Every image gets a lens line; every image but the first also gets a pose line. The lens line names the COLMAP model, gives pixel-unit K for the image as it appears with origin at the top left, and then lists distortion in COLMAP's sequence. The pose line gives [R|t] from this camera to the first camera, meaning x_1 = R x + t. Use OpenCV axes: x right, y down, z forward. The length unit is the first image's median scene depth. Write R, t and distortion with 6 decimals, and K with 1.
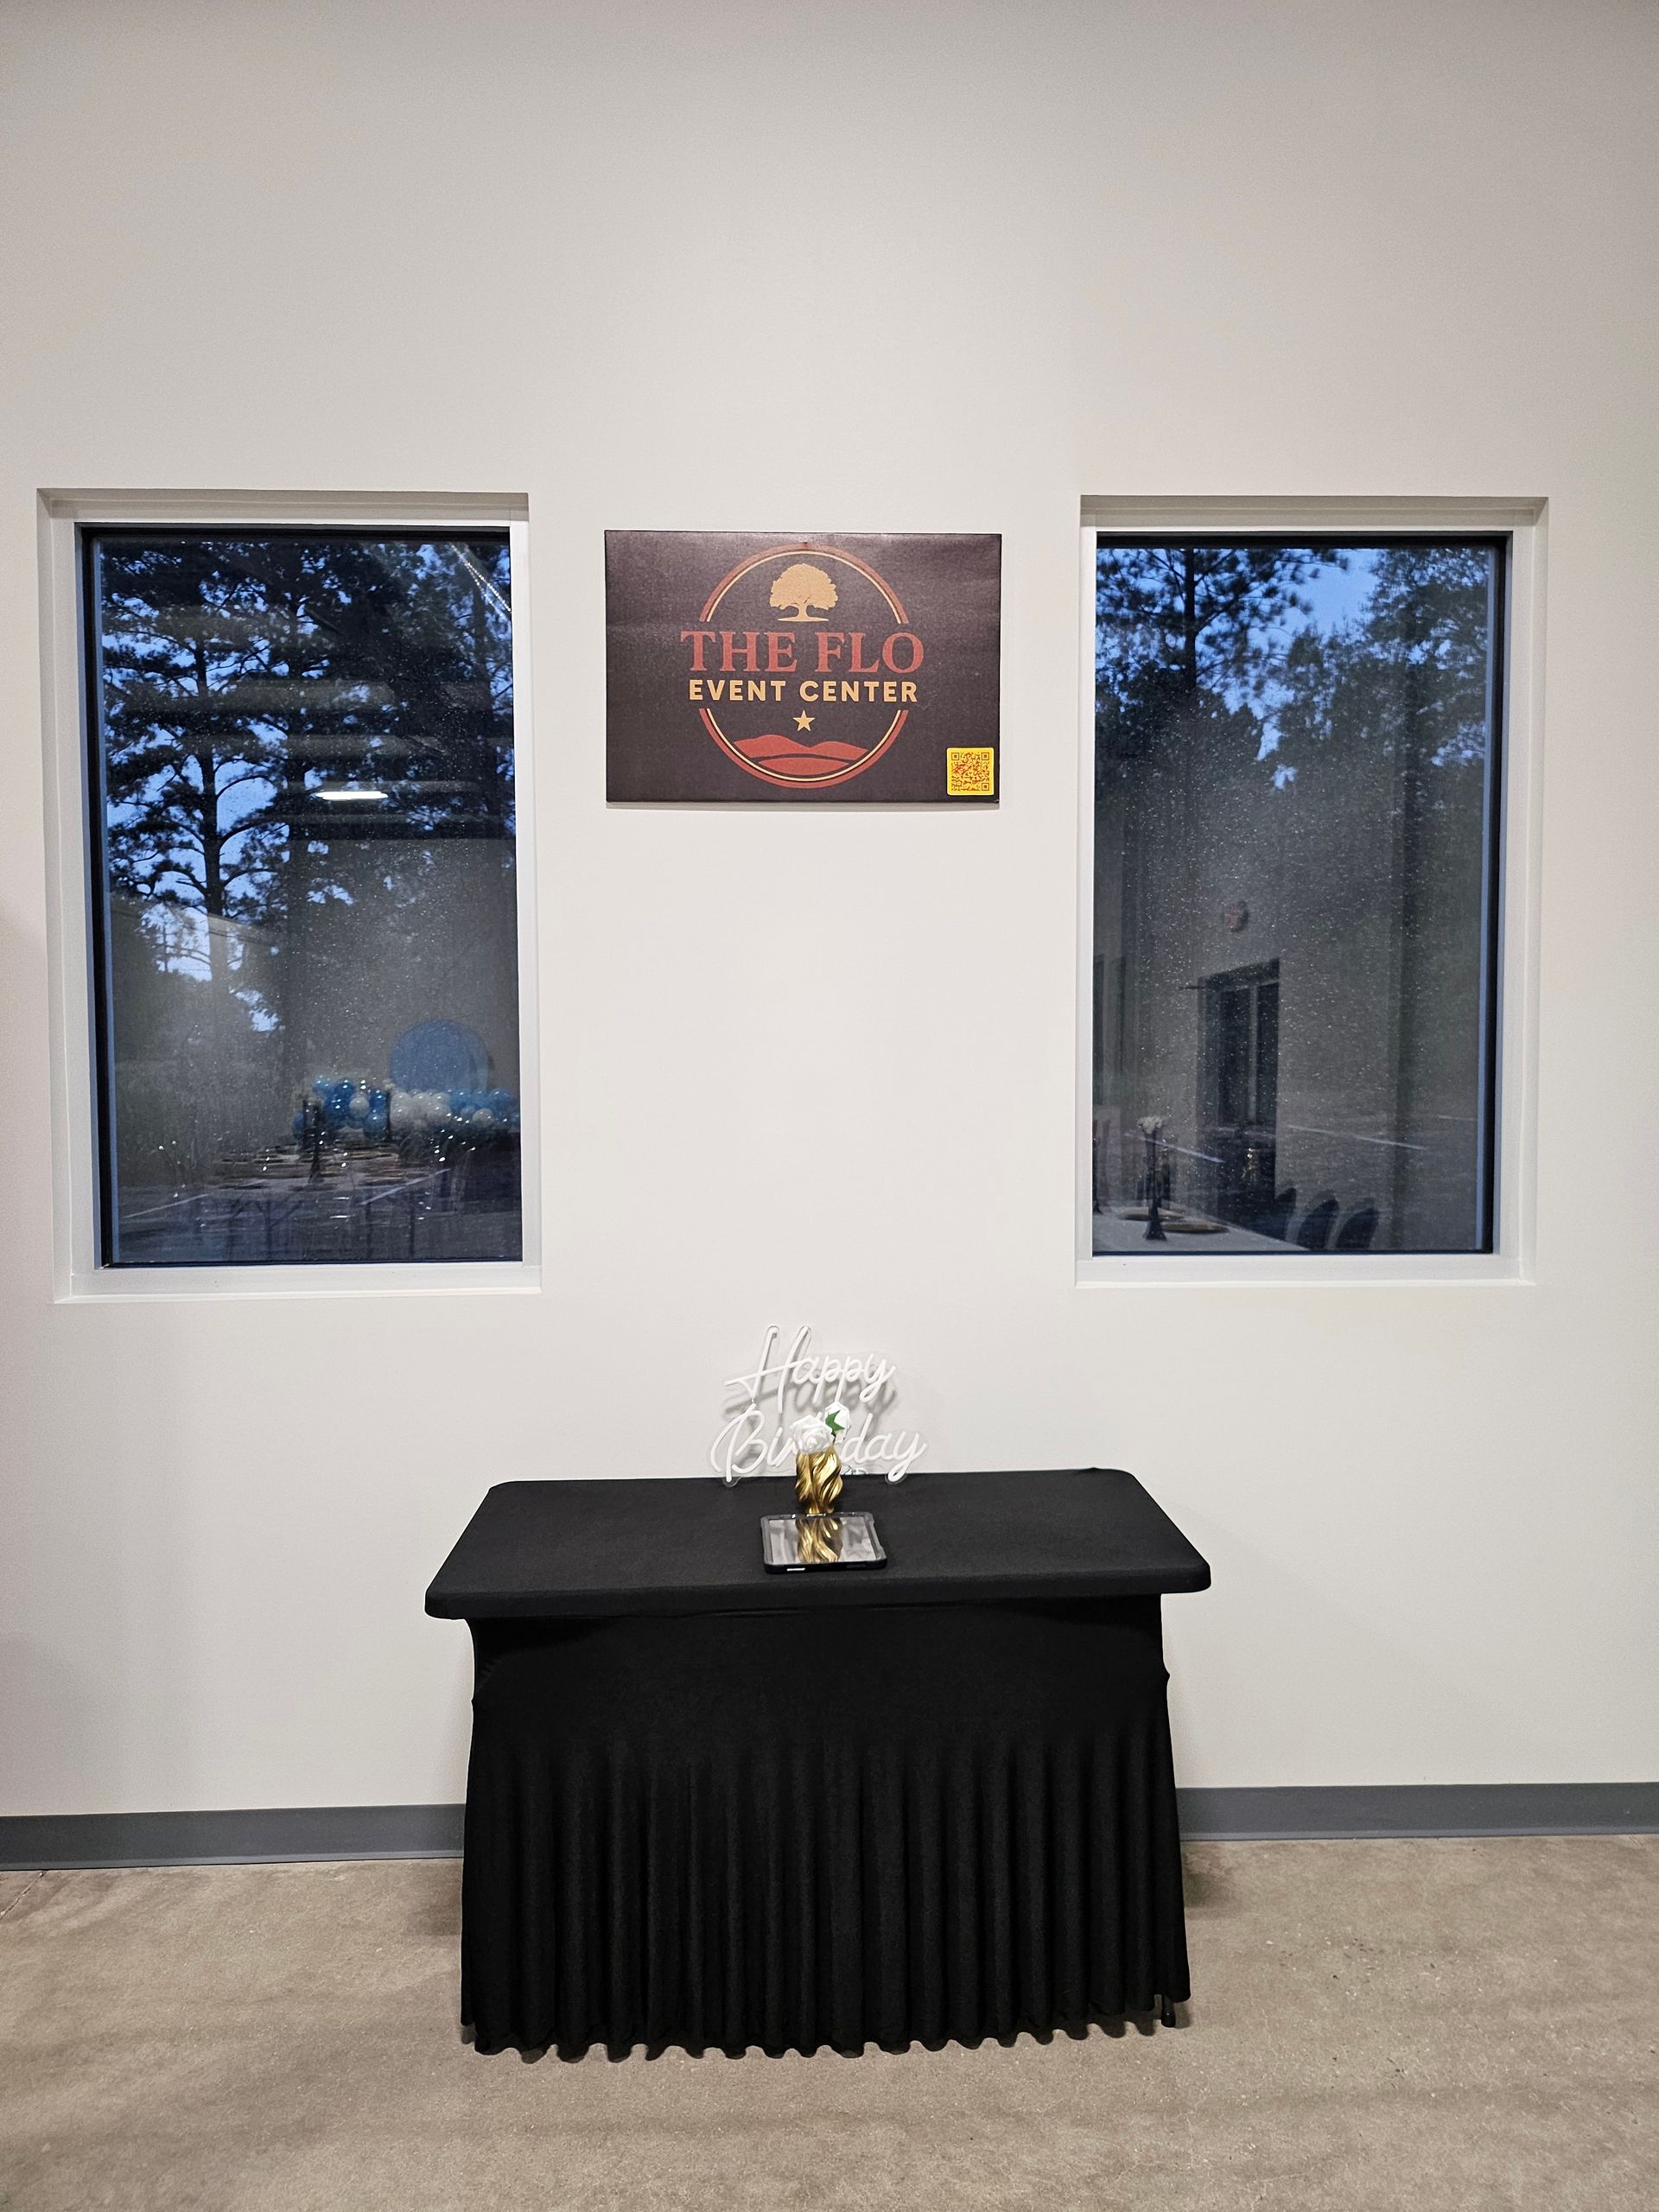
lens RADIAL K [[1537.2, 0, 829.8], [0, 1537.2, 1107.5], [0, 0, 1]] dist [0.069334, -0.066500]
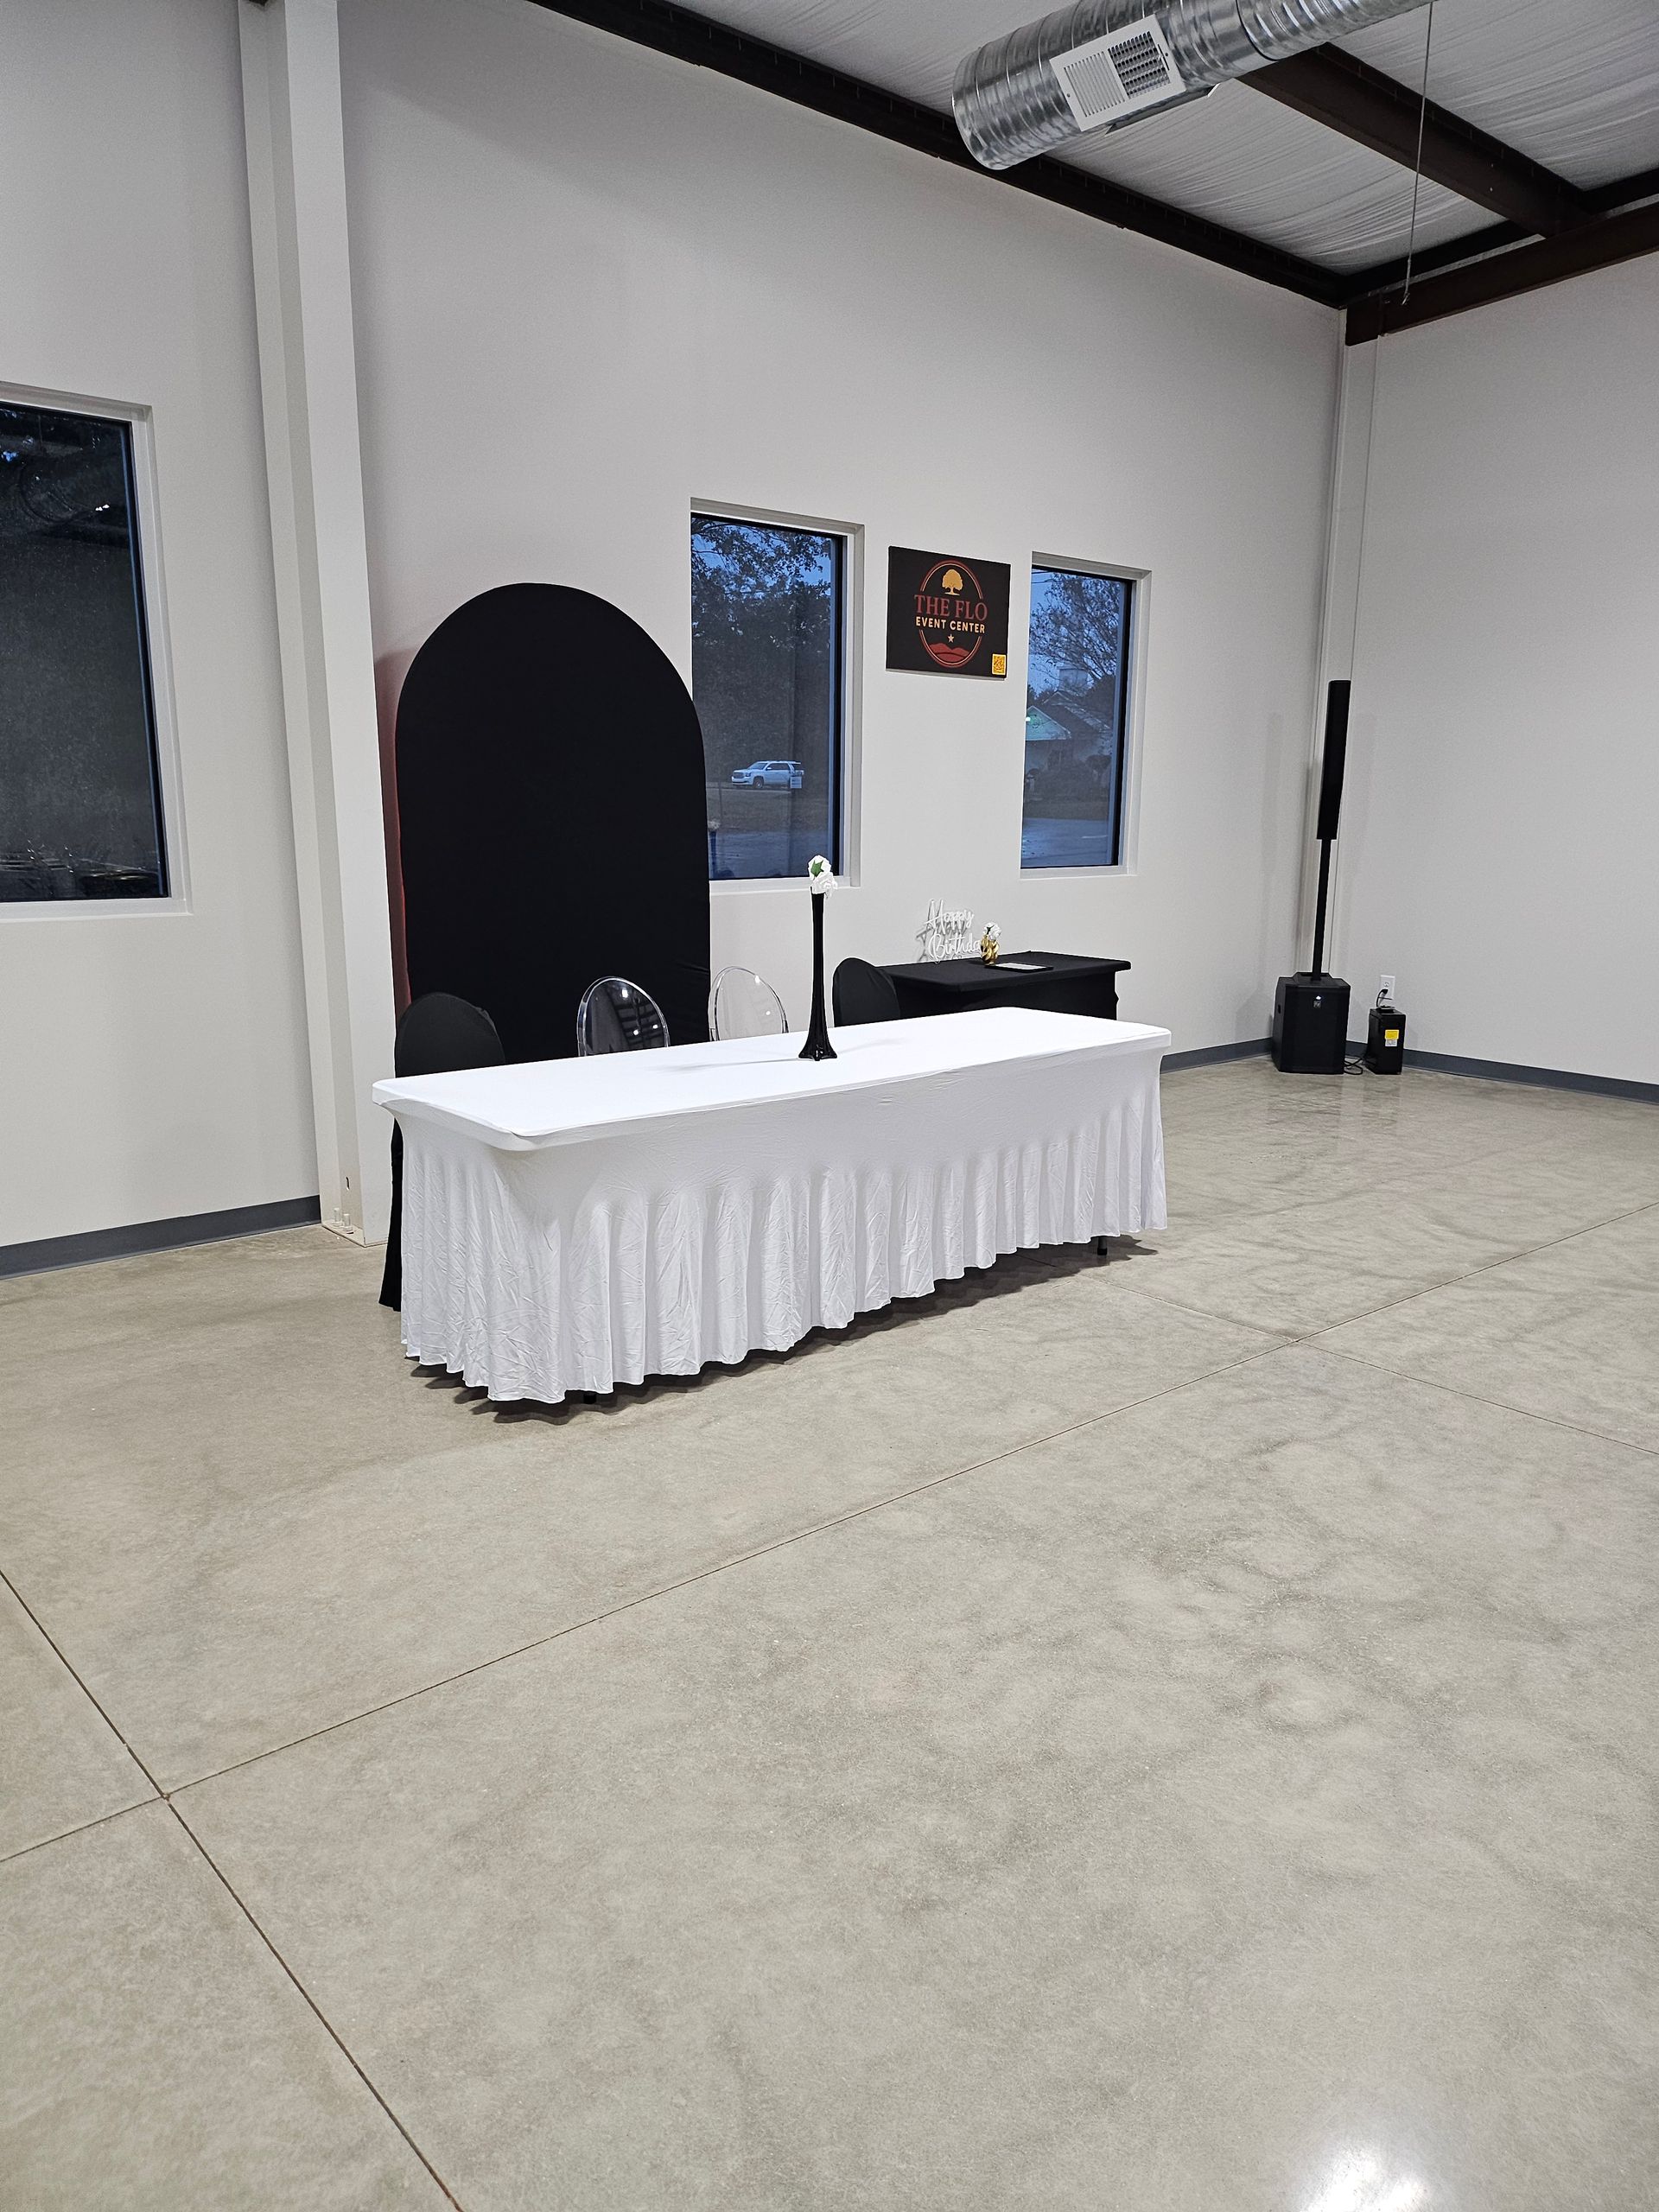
lens RADIAL K [[1537.2, 0, 830.7], [0, 1537.2, 1111.4], [0, 0, 1]] dist [0.069334, -0.066500]
pose [[0.780824, -0.112110, 0.614610, -1.700775], [0.020960, 0.987915, 0.153575, 0.098596], [-0.624400, -0.107033, 0.773737, -0.798703]]
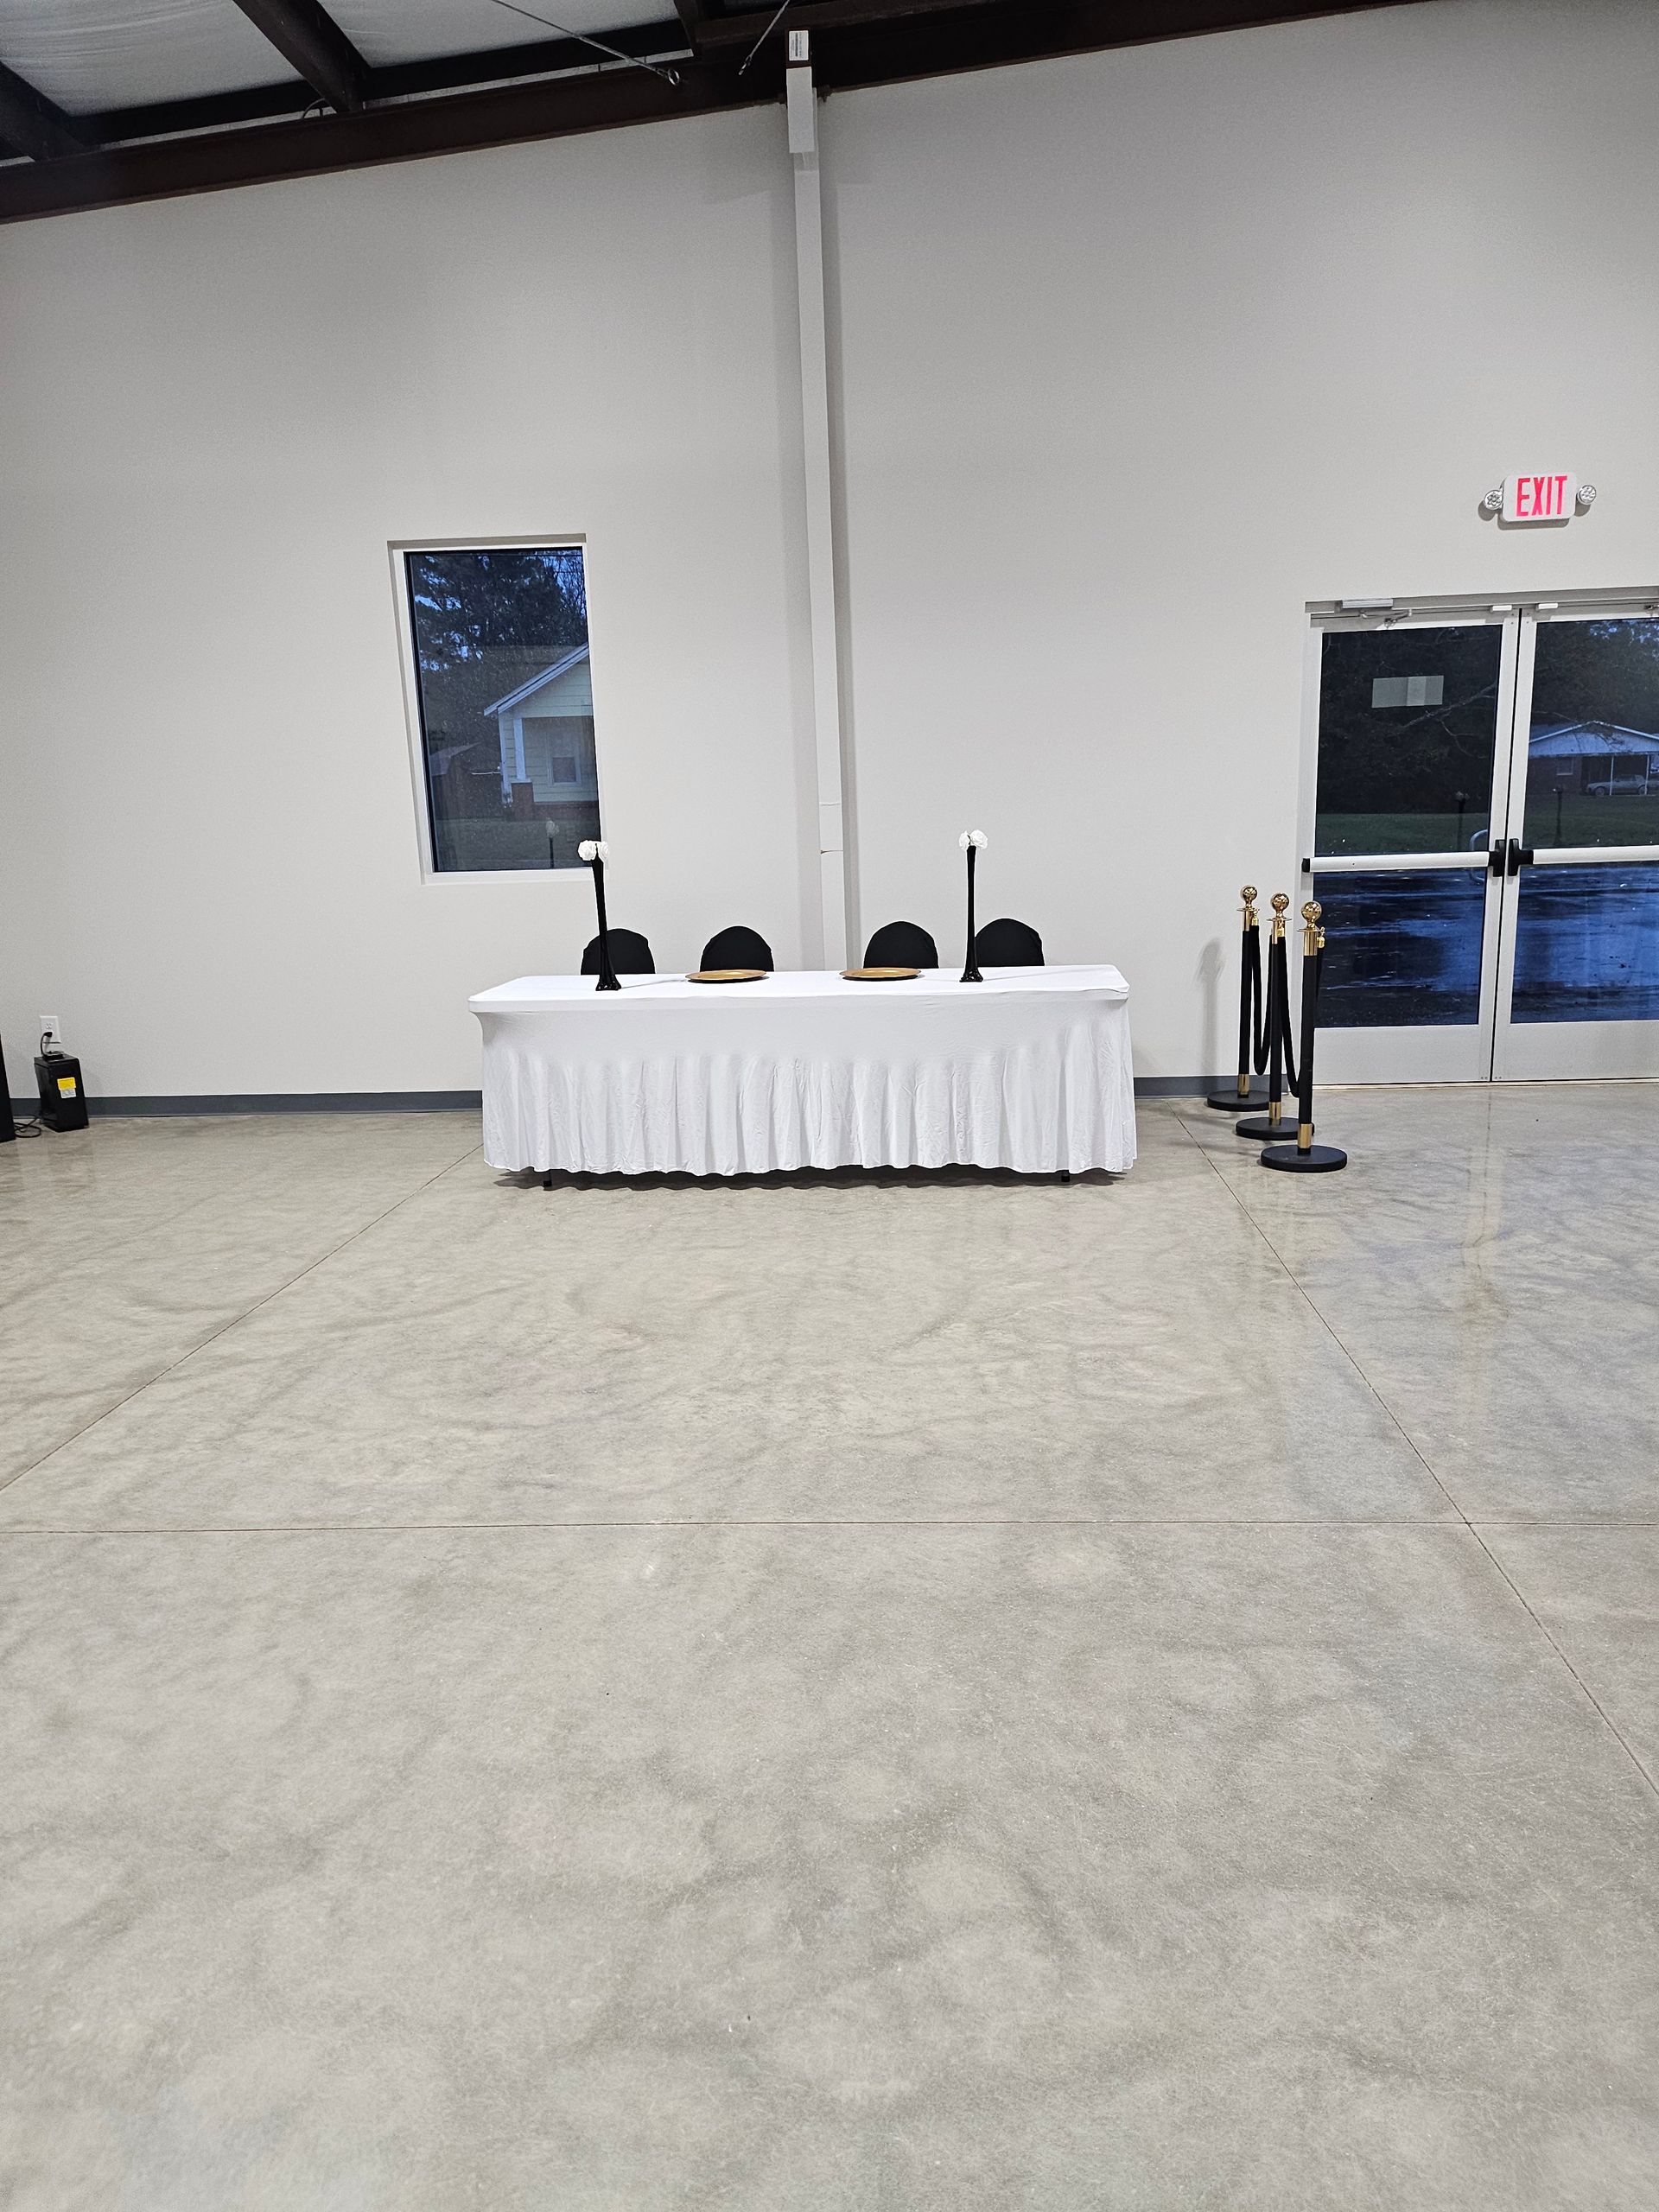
lens RADIAL K [[1537.2, 0, 876.6], [0, 1537.2, 1118.9], [0, 0, 1]] dist [0.069334, -0.066500]
pose [[0.089232, -0.194263, 0.976883, -1.194667], [0.087041, 0.978564, 0.186647, 0.149096], [-0.992200, 0.068374, 0.104228, -0.675607]]
